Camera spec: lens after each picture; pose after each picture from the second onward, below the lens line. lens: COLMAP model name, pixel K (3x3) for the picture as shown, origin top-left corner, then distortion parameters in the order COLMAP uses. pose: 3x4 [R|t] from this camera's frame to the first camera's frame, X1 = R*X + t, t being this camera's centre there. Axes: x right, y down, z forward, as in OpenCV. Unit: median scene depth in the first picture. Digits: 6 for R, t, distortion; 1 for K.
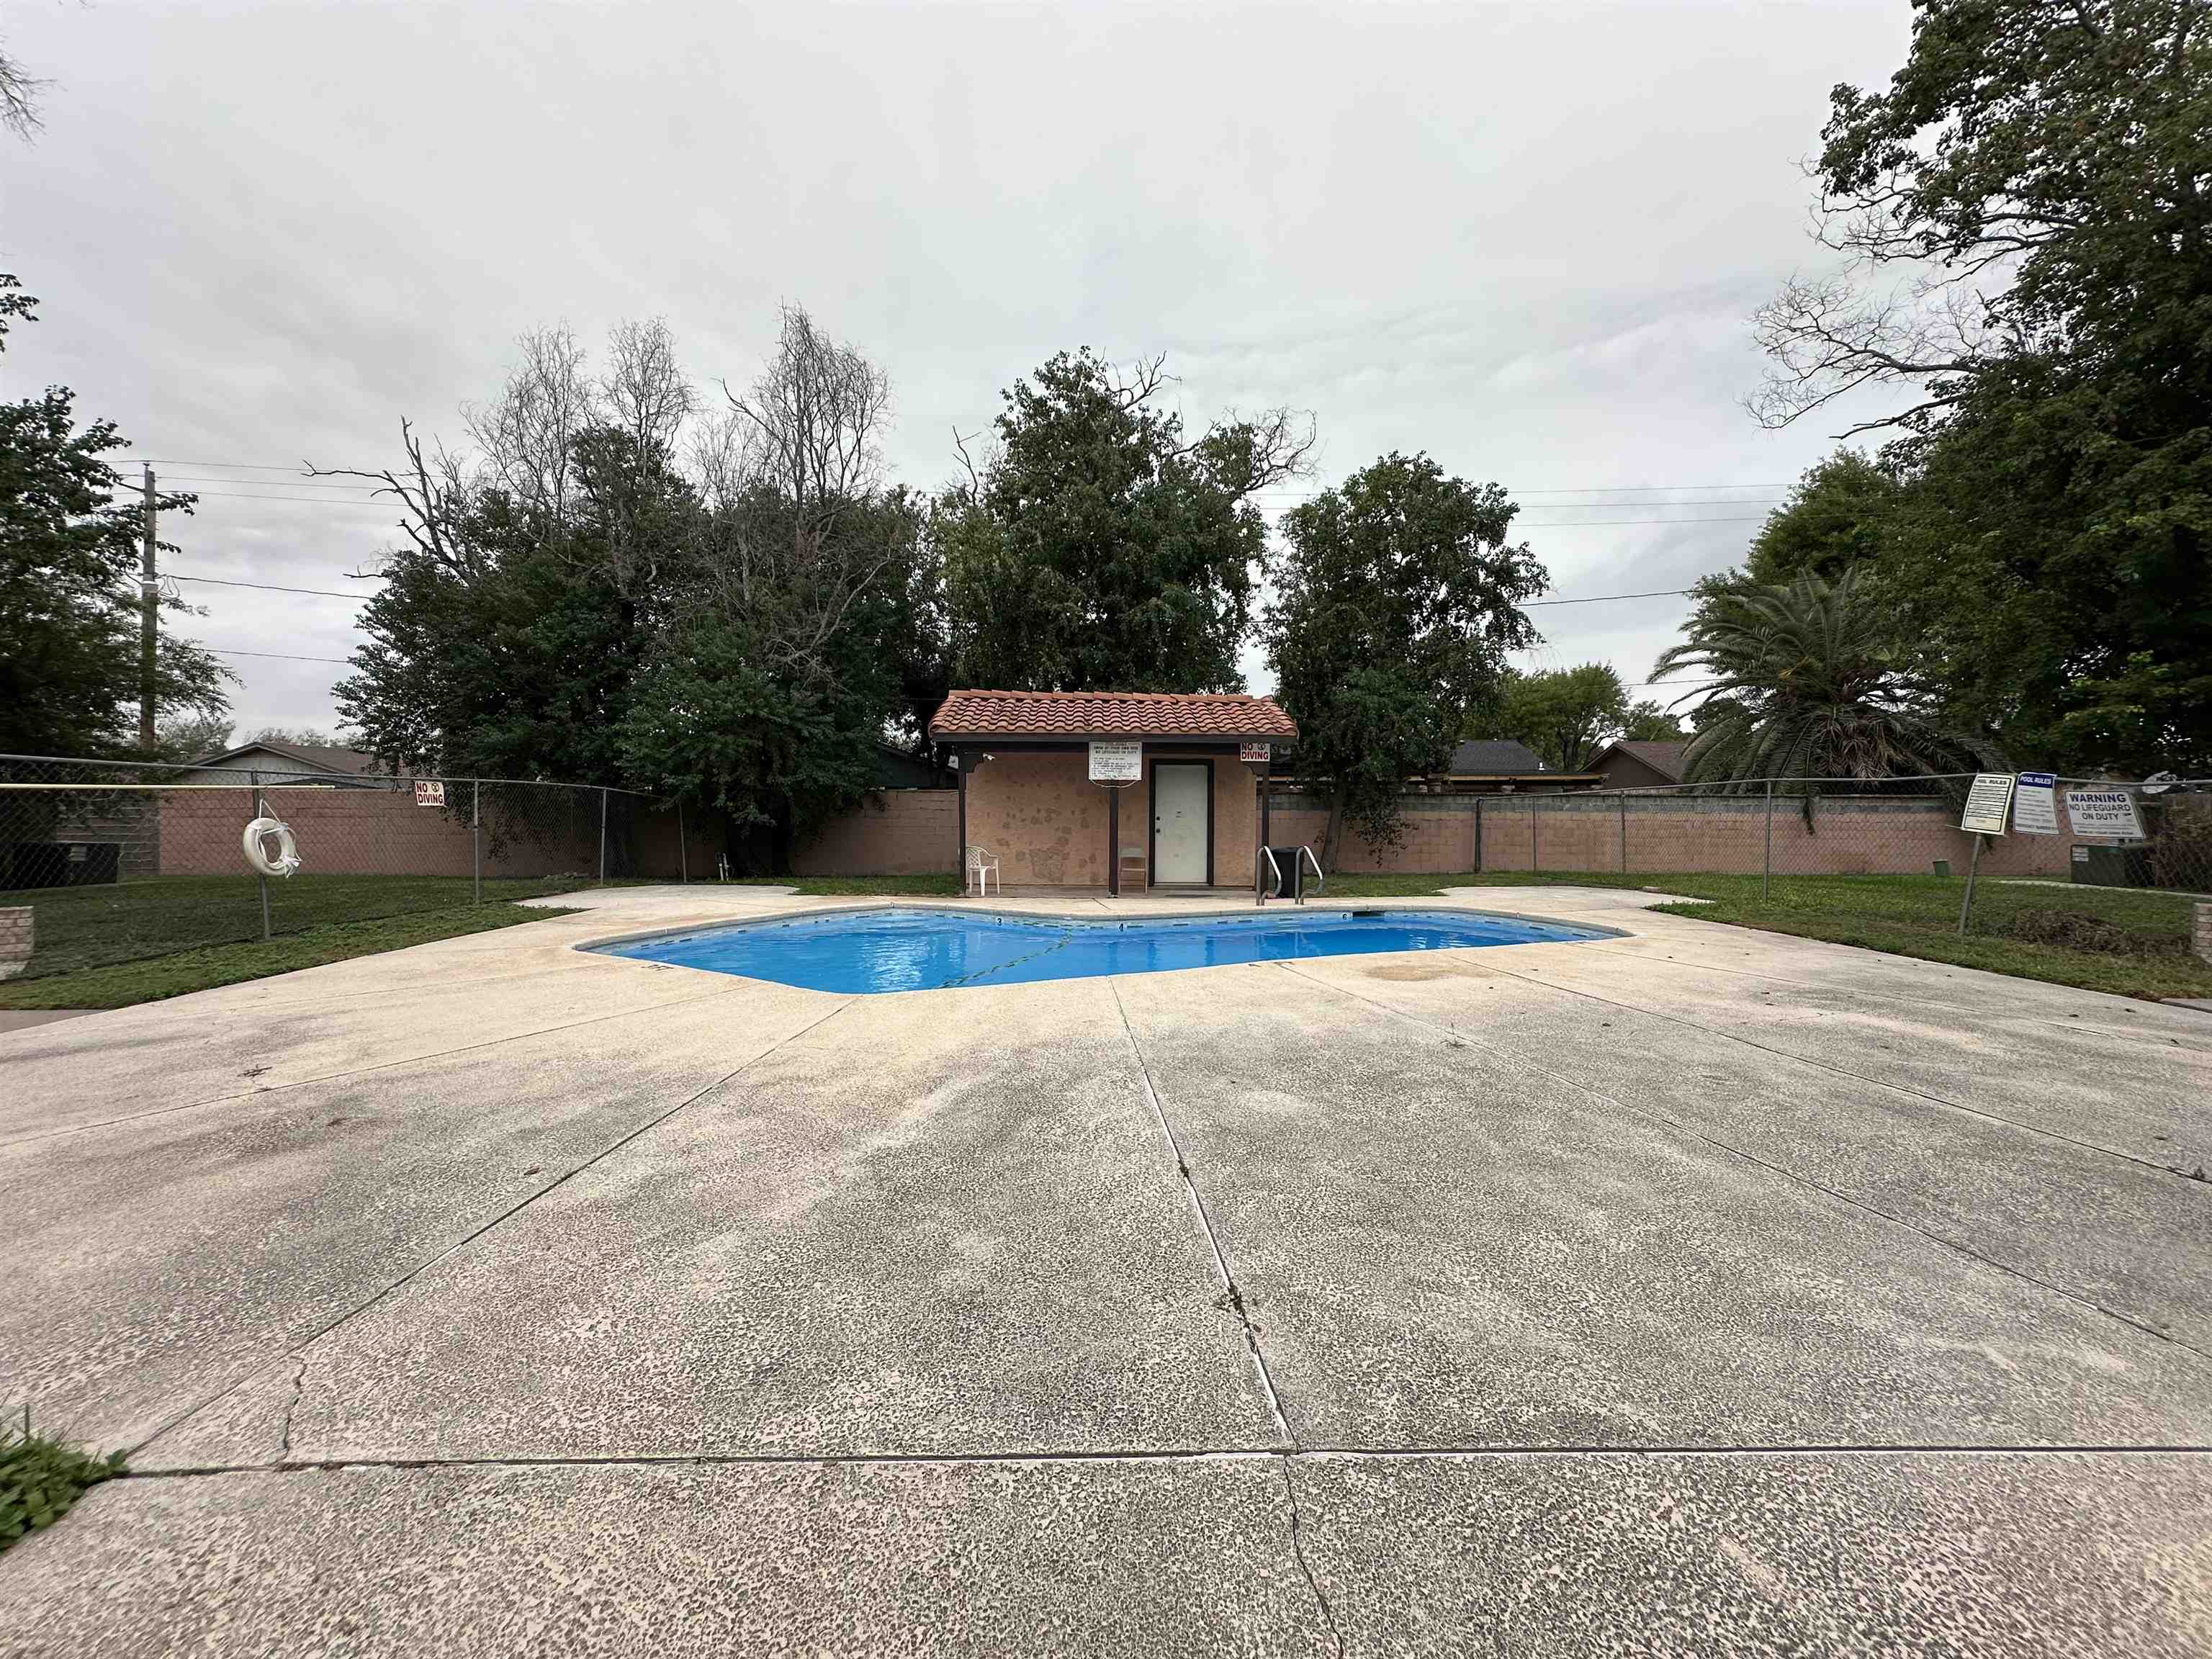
lens RADIAL K [[877.0, 0, 1105.5], [0, 877.0, 824.2], [0, 0, 1]] dist [-0.001571, -0.000090]
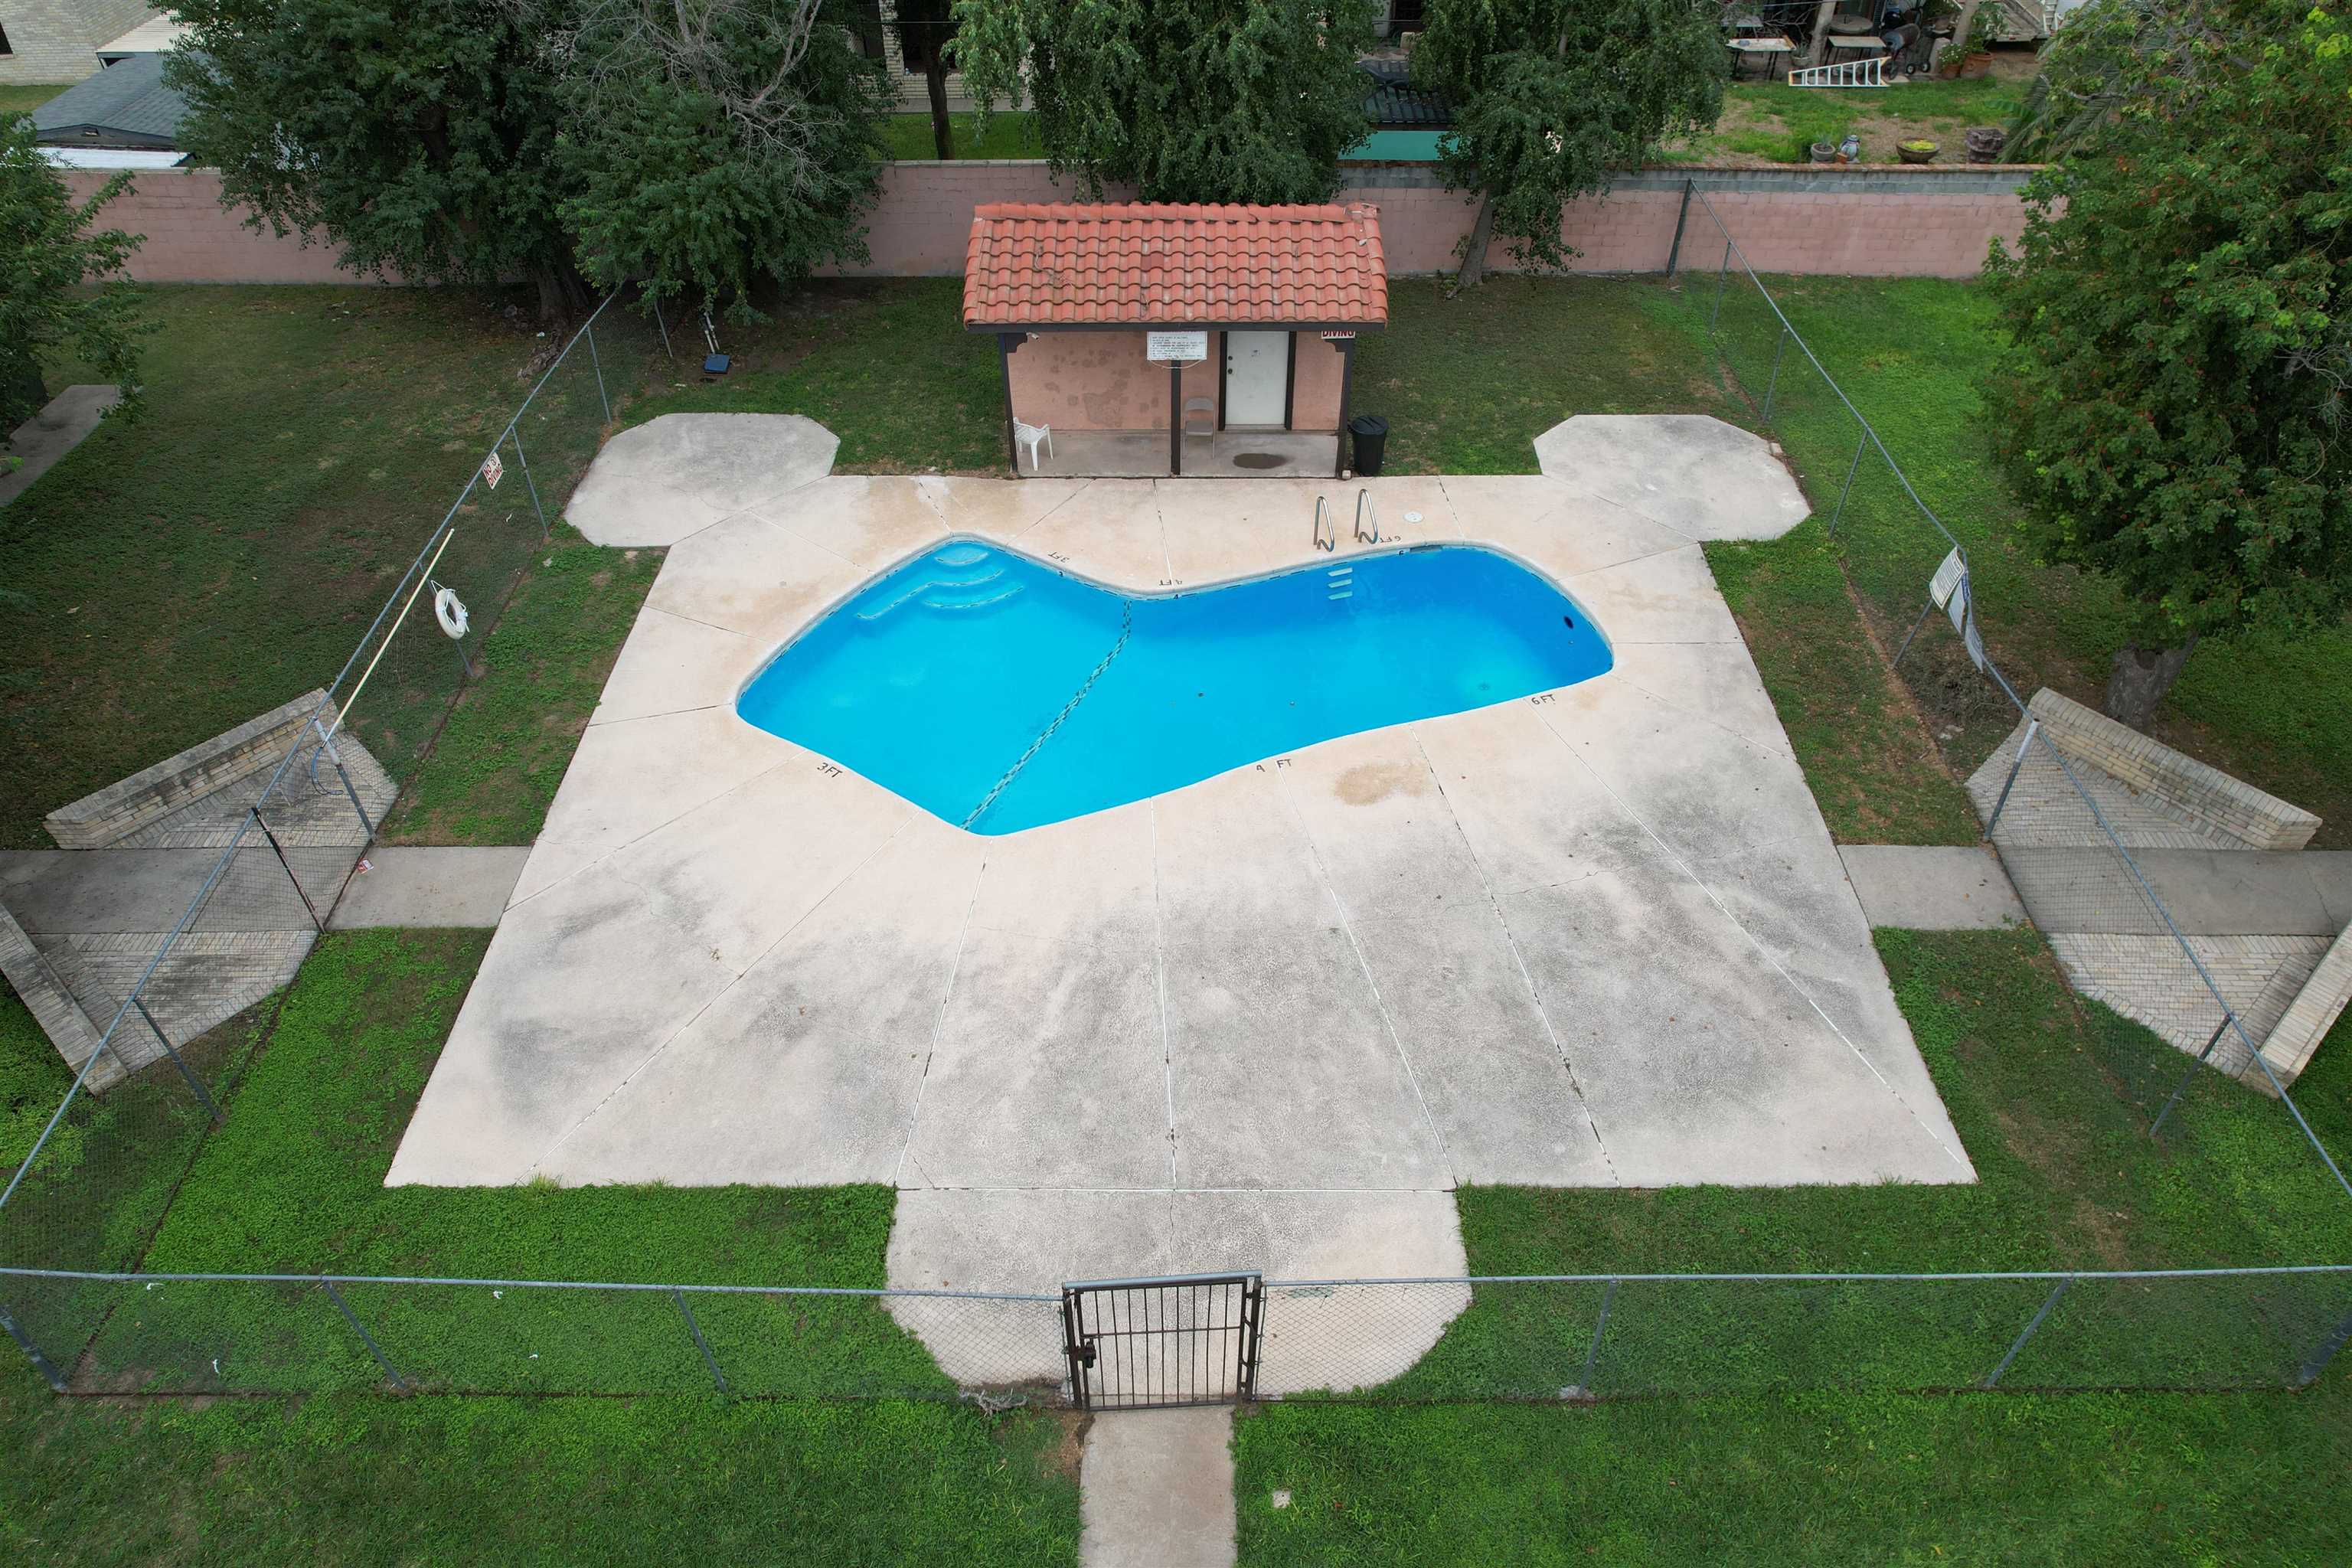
lens RADIAL K [[1524.3, 0, 1178.6], [0, 1524.3, 781.3], [0, 0, 1]] dist [-0.066734, 0.053079]
pose [[0.999719, 0.010434, -0.021269, 0.206937], [0.006446, 0.744126, 0.668008, -3.159568], [0.022797, -0.667958, 0.743850, -1.747474]]
